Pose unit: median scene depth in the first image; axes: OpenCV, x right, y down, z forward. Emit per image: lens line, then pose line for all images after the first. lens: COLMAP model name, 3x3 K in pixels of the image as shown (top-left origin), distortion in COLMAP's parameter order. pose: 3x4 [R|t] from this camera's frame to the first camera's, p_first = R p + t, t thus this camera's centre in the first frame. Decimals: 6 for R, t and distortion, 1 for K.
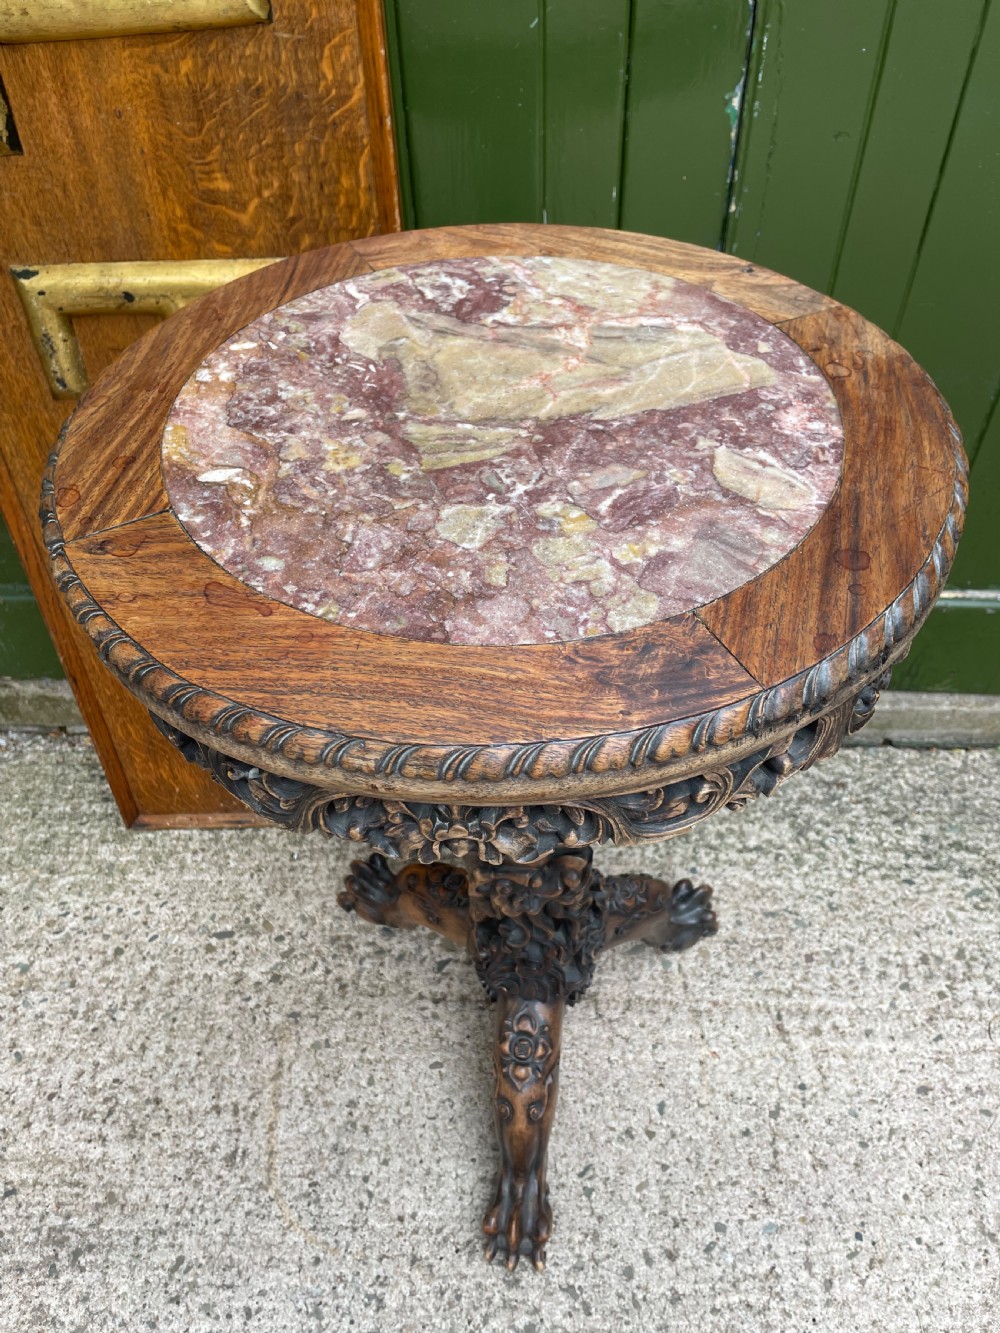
lens RADIAL K [[1023.8, 0, 504.3], [0, 1023.8, 684.2], [0, 0, 1]] dist [0.057861, -0.095754]
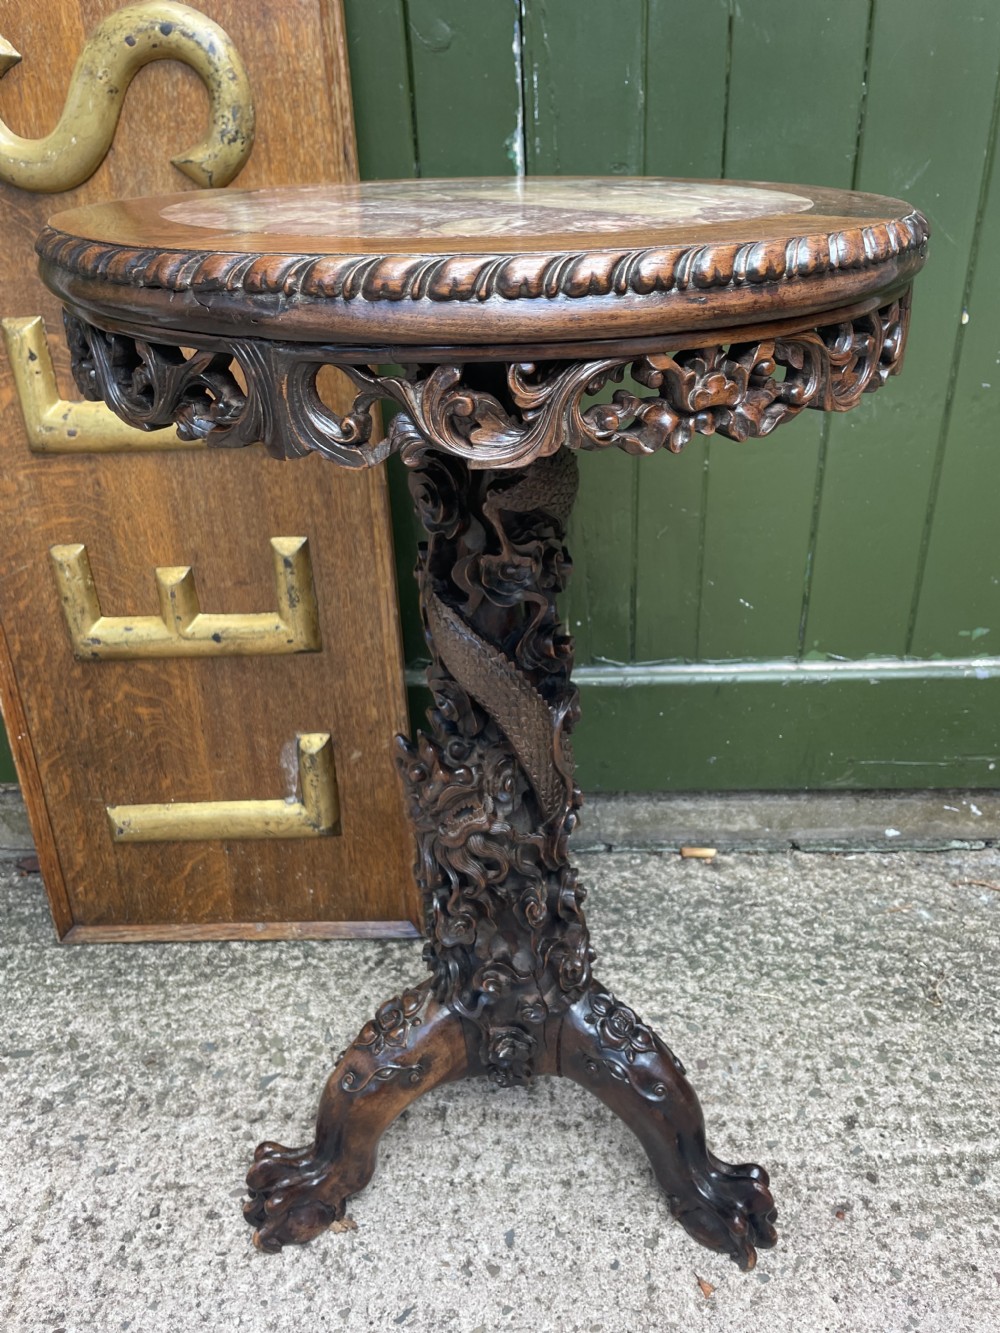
lens RADIAL K [[1027.1, 0, 495.6], [0, 1027.1, 663.5], [0, 0, 1]] dist [0.067507, -0.112948]
pose [[0.999641, -0.019374, -0.018494, 0.154592], [0.012320, 0.945700, -0.324807, 0.236843], [0.023783, 0.324462, 0.945600, 0.094879]]
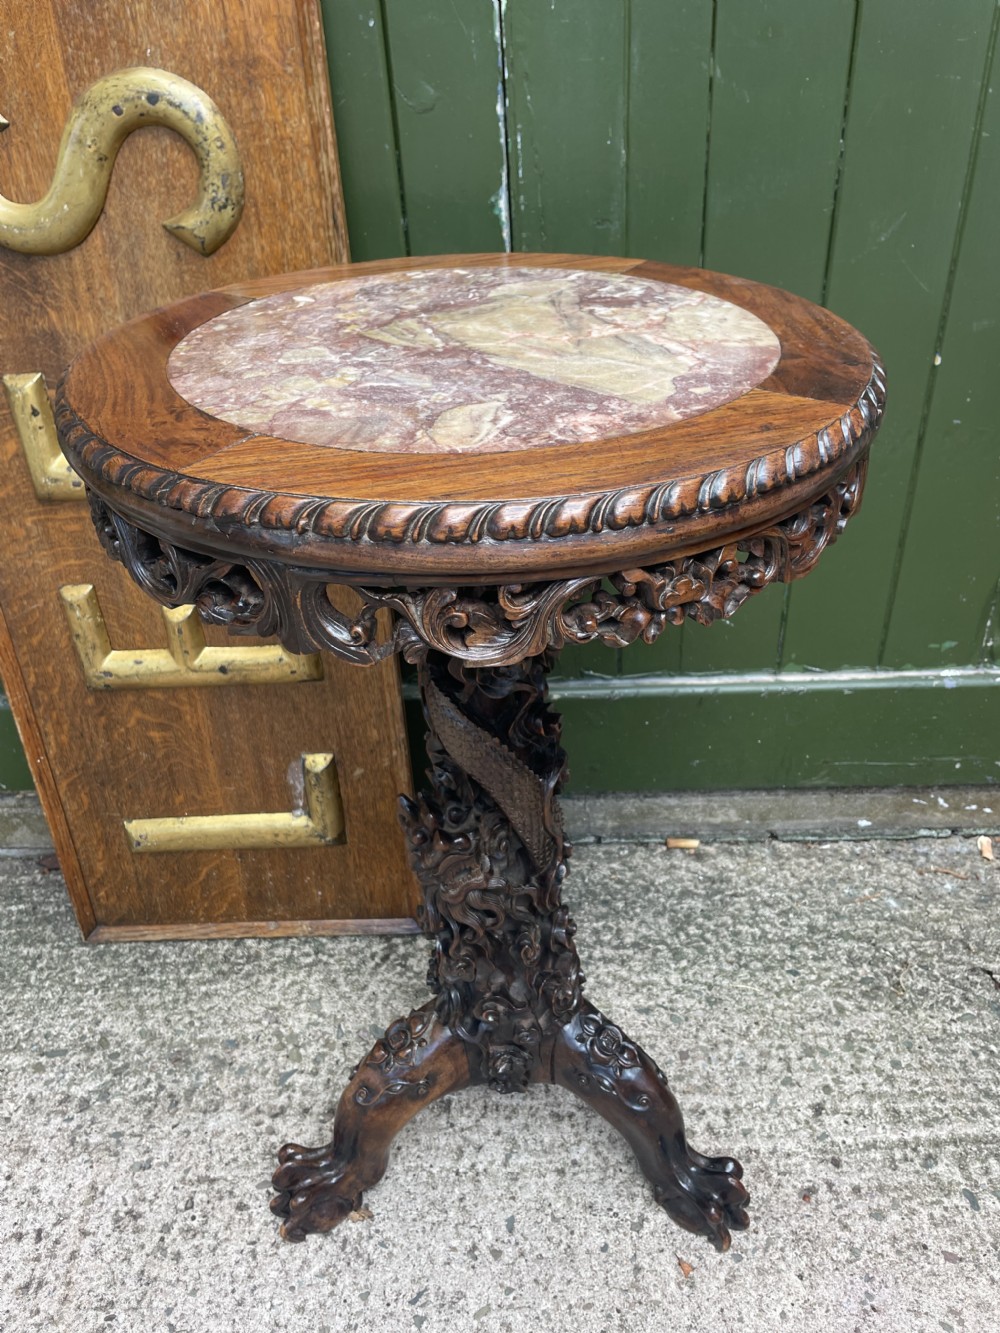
lens RADIAL K [[1027.1, 0, 497.4], [0, 1027.1, 658.3], [0, 0, 1]] dist [0.067507, -0.112948]
pose [[0.999356, -0.033939, -0.011635, 0.157671], [0.030132, 0.969970, -0.241351, 0.145469], [0.019477, 0.240845, 0.970368, 0.017793]]
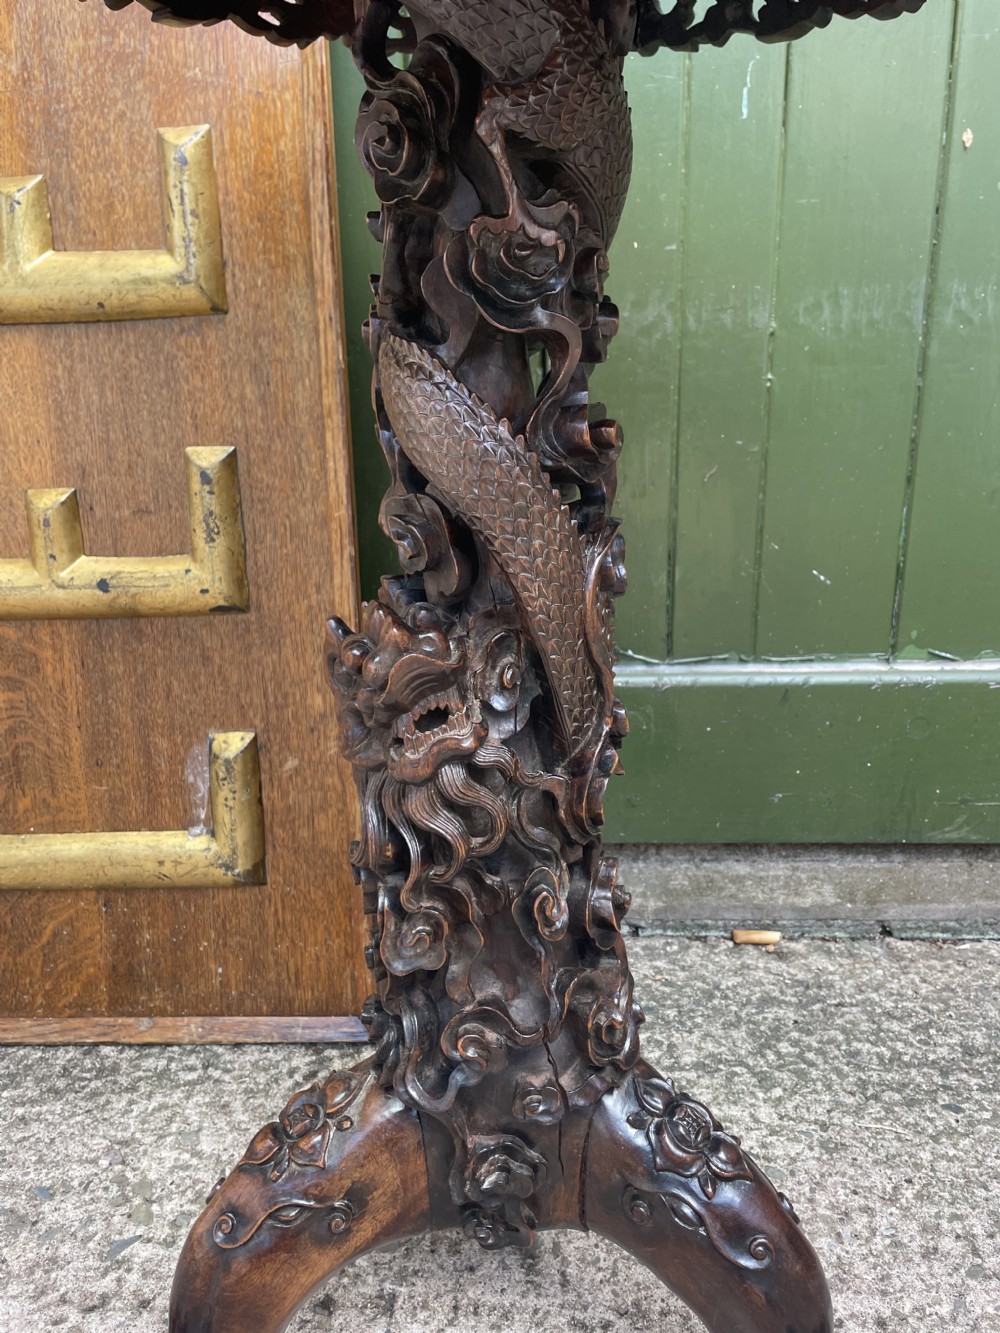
lens RADIAL K [[1027.1, 0, 497.3], [0, 1027.1, 655.4], [0, 0, 1]] dist [0.067507, -0.112948]
pose [[0.999991, -0.002108, -0.003683, 0.146464], [0.000010, 0.869107, -0.494624, 0.282374], [0.004243, 0.494619, 0.869100, 0.388026]]
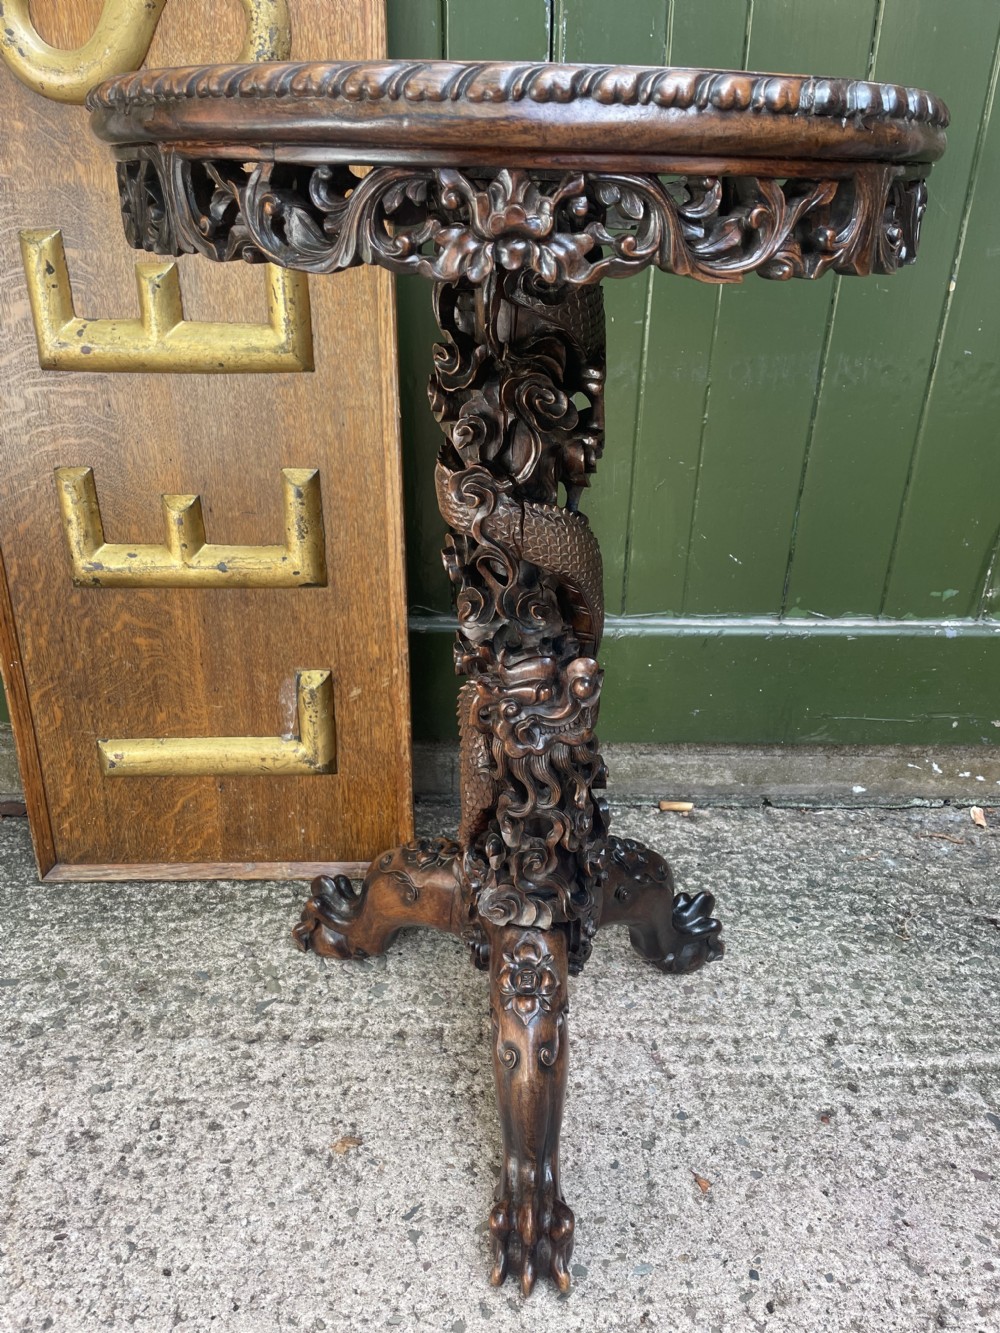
lens RADIAL K [[1027.1, 0, 505.2], [0, 1027.1, 683.6], [0, 0, 1]] dist [0.067507, -0.112948]
pose [[0.998210, 0.007936, 0.059278, 0.089591], [0.012208, 0.943252, -0.331854, 0.320119], [-0.058548, 0.331984, 0.941466, 0.100719]]
